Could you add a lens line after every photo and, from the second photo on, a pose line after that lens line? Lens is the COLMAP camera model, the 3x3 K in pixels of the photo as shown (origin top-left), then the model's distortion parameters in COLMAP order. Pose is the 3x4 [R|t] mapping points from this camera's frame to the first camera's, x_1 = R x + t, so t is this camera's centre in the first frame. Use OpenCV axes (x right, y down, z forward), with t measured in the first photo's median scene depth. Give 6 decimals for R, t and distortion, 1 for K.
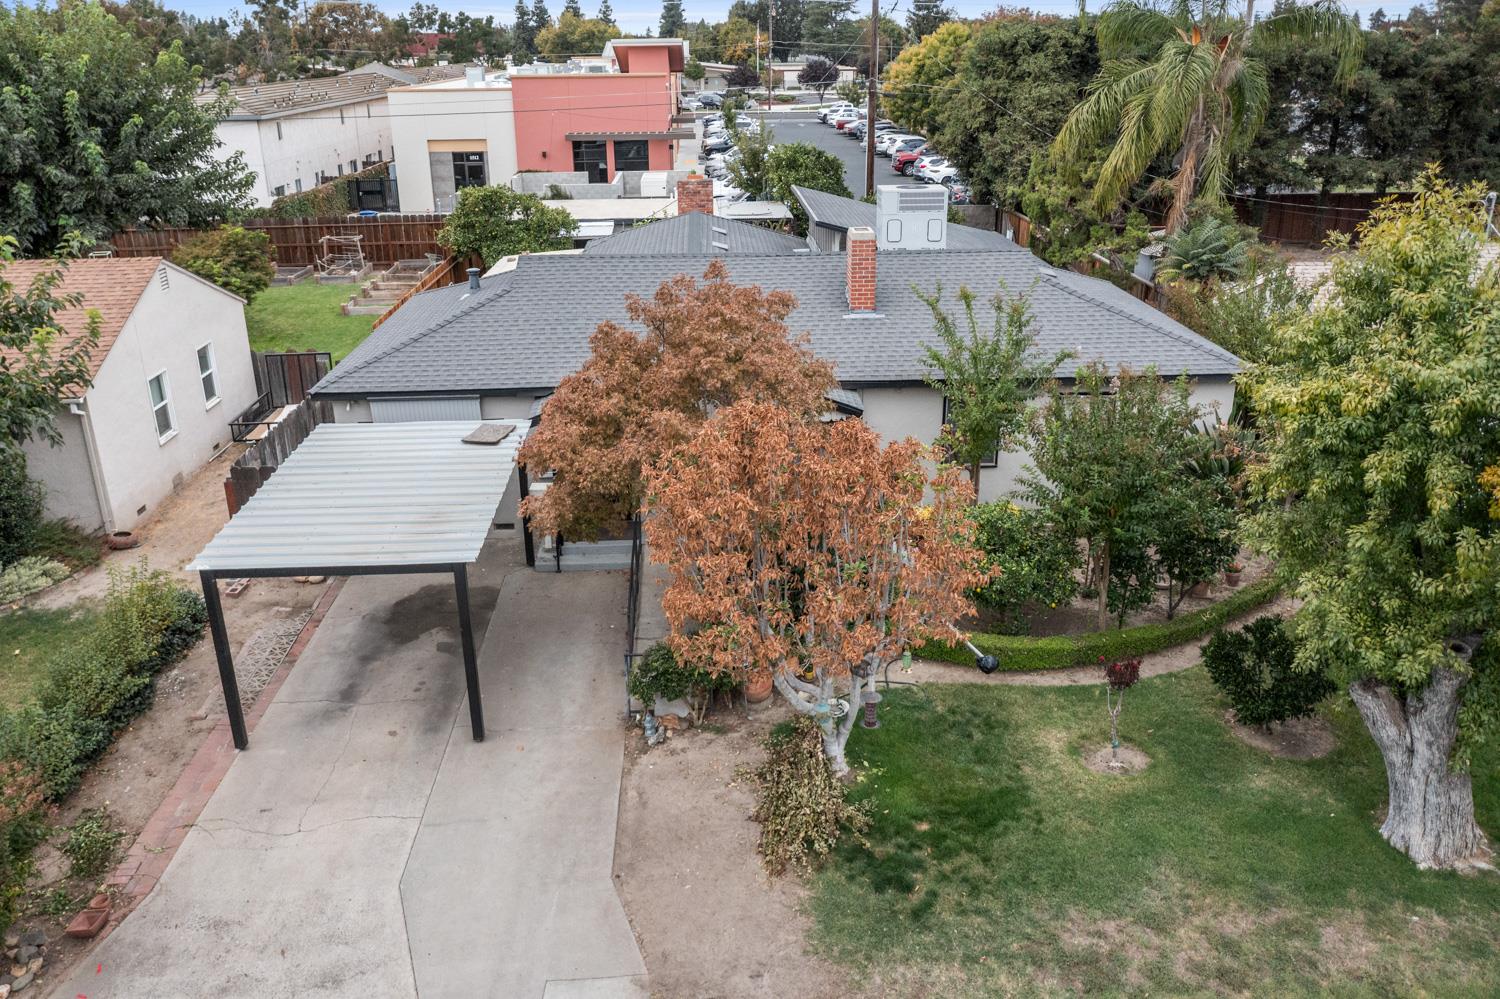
lens RADIAL K [[1206.1, 0, 772.1], [0, 1206.1, 549.1], [0, 0, 1]] dist [-0.004872, 0.001405]
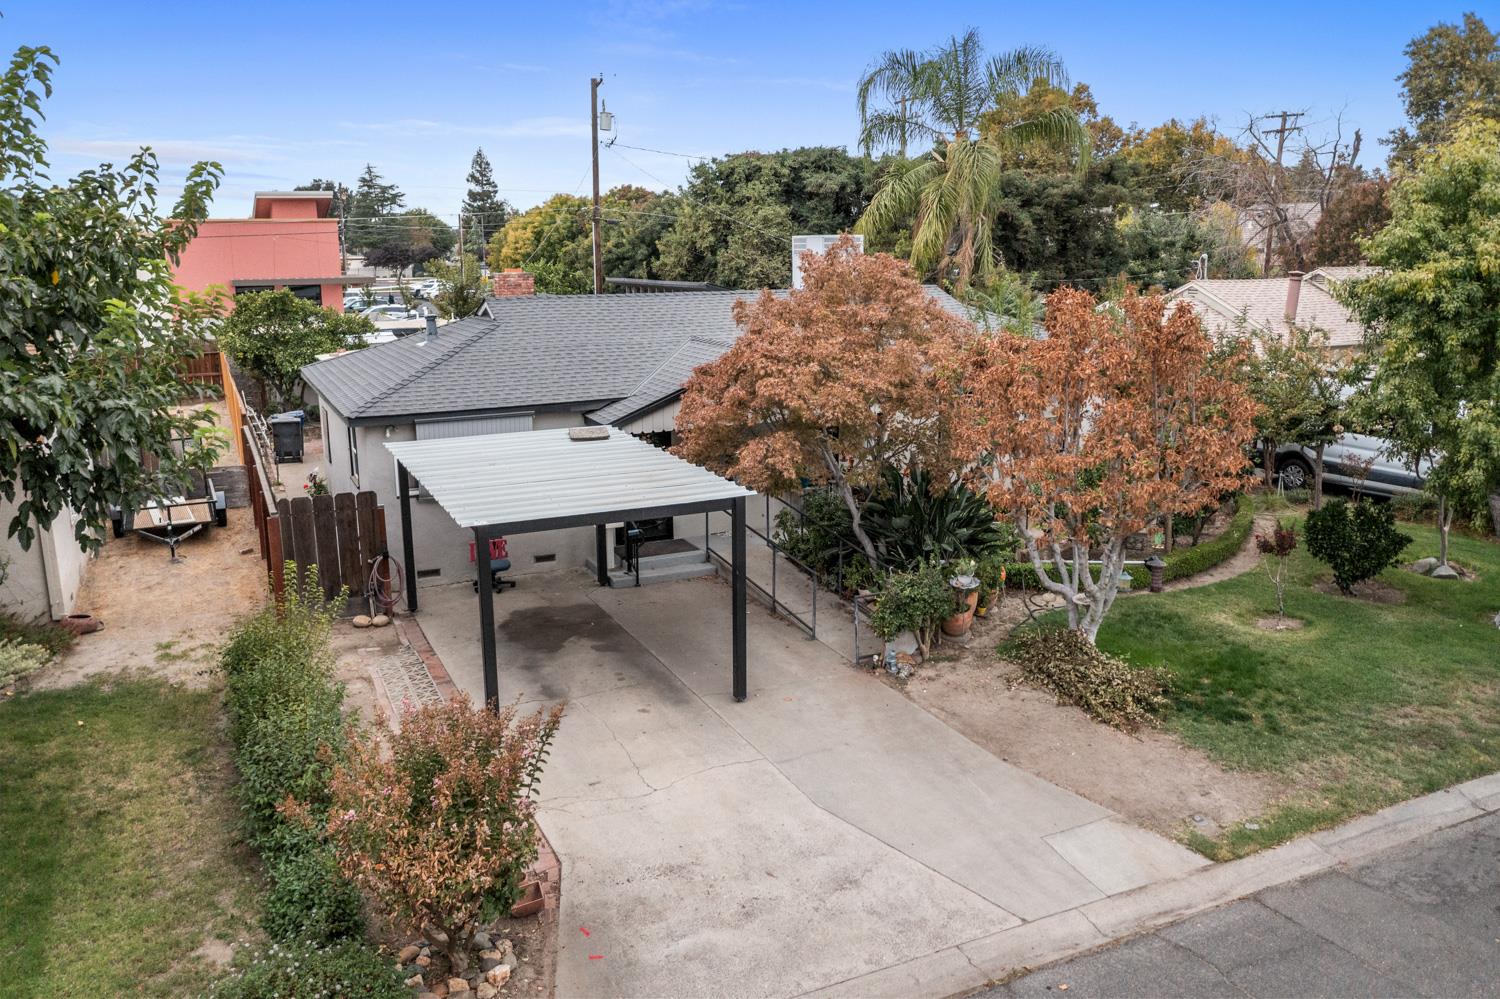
lens RADIAL K [[1214.6, 0, 758.4], [0, 1214.6, 557.3], [0, 0, 1]] dist [-0.012651, -0.003457]
pose [[0.915854, -0.099465, 0.388996, -0.465989], [0.161585, 0.978217, -0.130311, 0.138684], [-0.367561, 0.182201, 0.911977, 0.086496]]
